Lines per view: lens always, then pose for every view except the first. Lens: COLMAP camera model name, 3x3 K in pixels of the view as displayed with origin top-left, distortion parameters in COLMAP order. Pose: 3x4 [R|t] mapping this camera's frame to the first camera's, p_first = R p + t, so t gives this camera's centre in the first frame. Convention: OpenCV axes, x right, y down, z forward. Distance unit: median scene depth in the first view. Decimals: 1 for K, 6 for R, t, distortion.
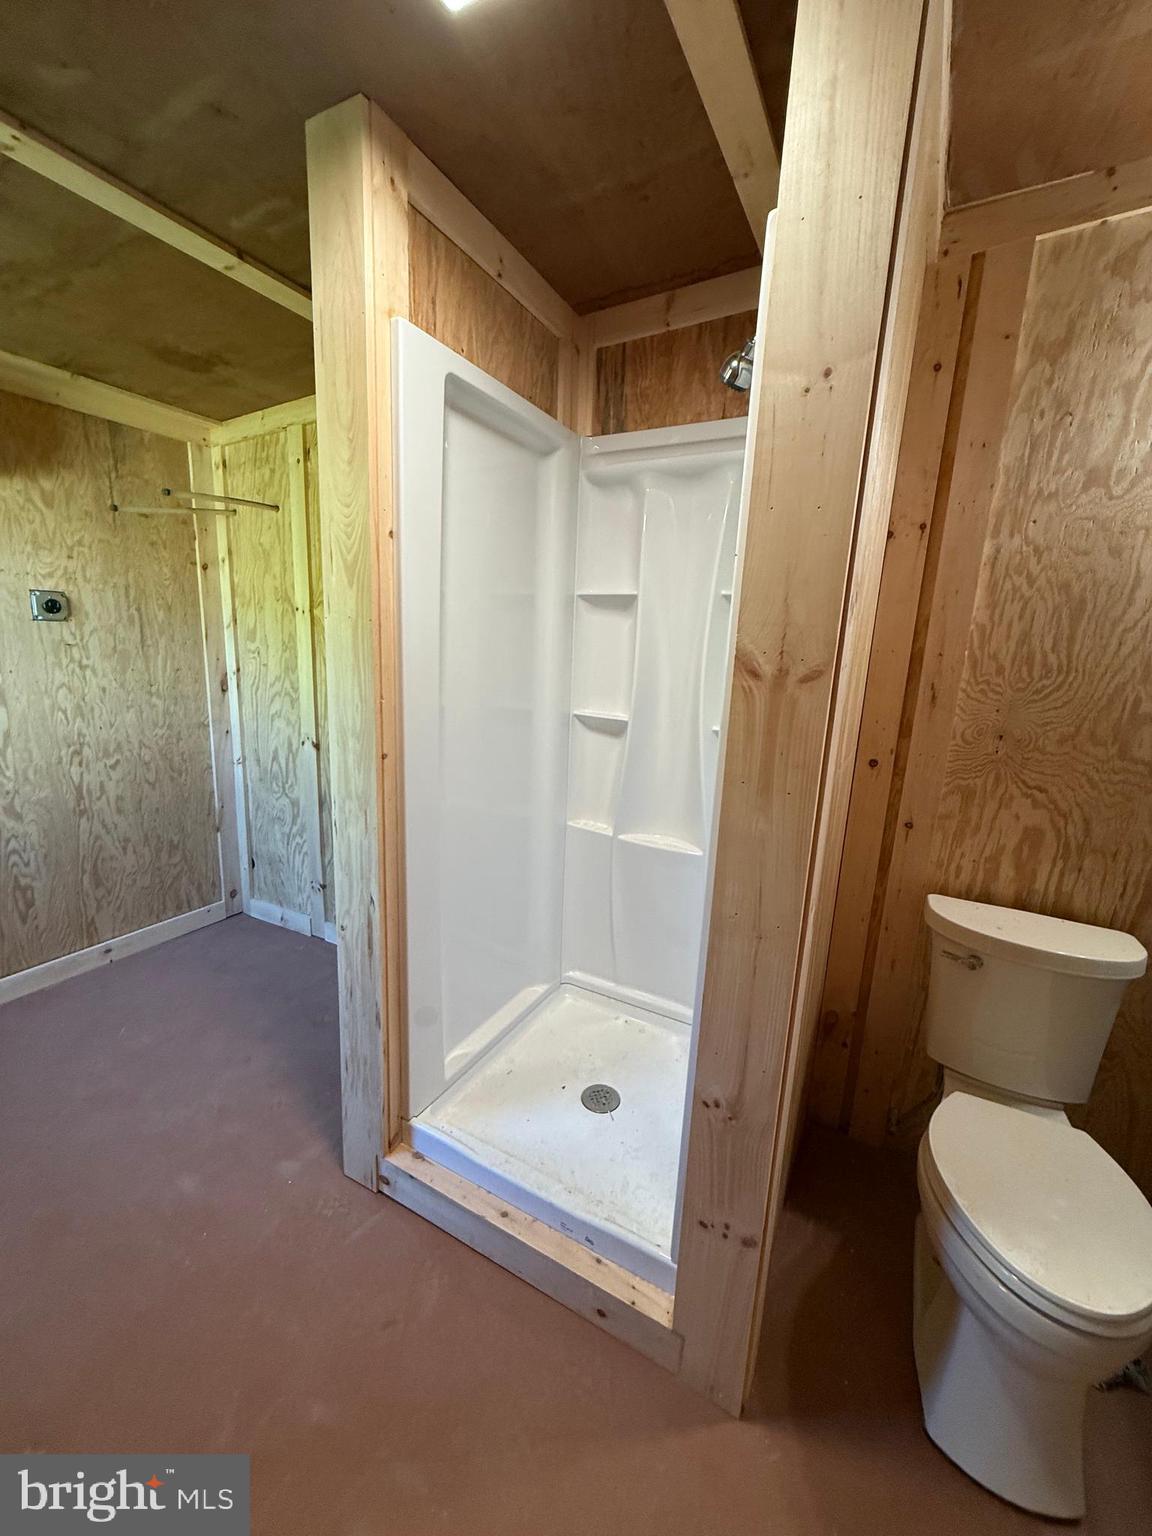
lens RADIAL K [[610.9, 0, 574.5], [0, 610.9, 768.3], [0, 0, 1]] dist [0.002388, -0.000398]
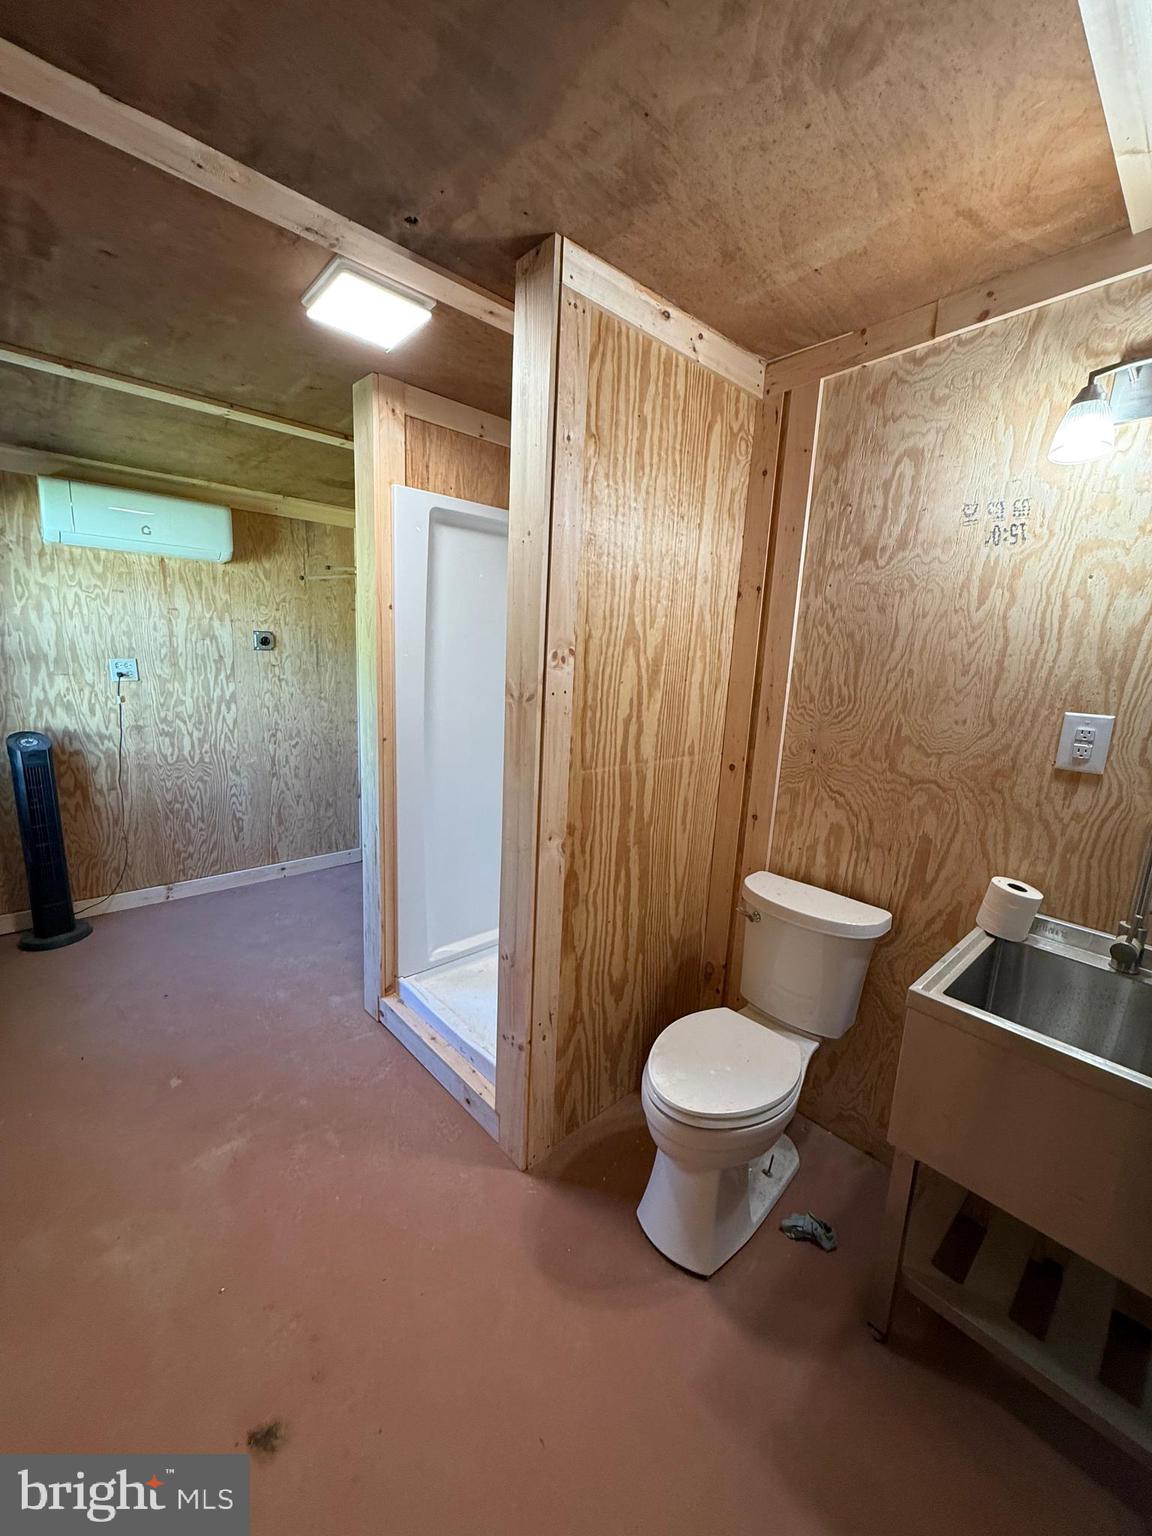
lens RADIAL K [[610.9, 0, 571.9], [0, 610.9, 768.5], [0, 0, 1]] dist [0.002388, -0.000398]
pose [[0.948407, 0.064815, -0.310359, 0.627652], [-0.072416, 0.997290, -0.013018, 0.039319], [0.308674, 0.034821, 0.950530, -0.372075]]
